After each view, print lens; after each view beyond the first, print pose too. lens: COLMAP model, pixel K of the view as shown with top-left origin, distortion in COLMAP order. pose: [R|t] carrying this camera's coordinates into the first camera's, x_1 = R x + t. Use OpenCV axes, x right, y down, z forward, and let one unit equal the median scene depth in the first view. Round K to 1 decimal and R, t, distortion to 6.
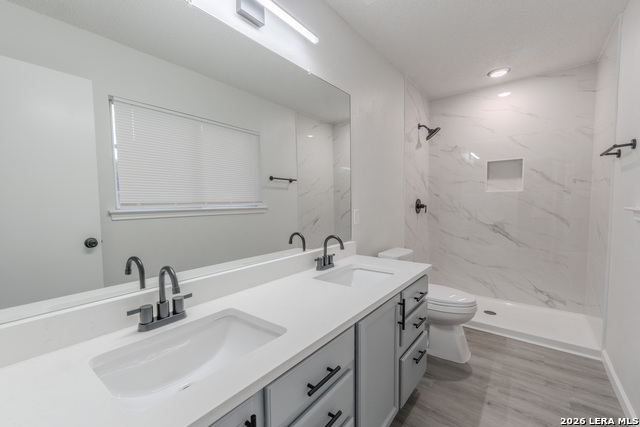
lens RADIAL K [[275.5, 0, 309.1], [0, 275.5, 217.6], [0, 0, 1]] dist [0.004595, 0.000235]
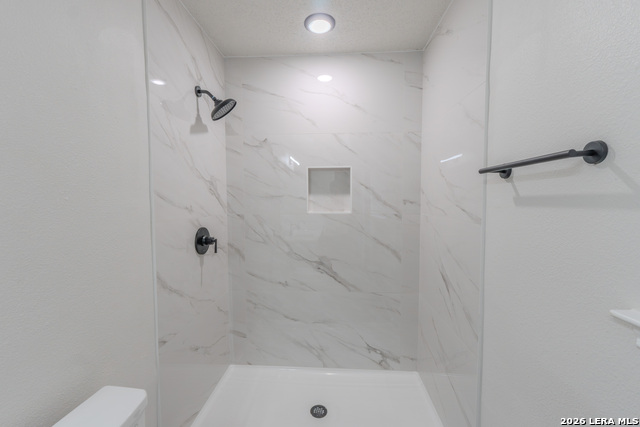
lens RADIAL K [[271.6, 0, 321.1], [0, 271.6, 214.0], [0, 0, 1]] dist [0.002221, 0.000351]
pose [[0.811219, -0.020936, 0.584367, 0.283495], [0.028540, 0.999585, -0.003807, -0.088254], [-0.584045, 0.019766, 0.811480, 0.449071]]
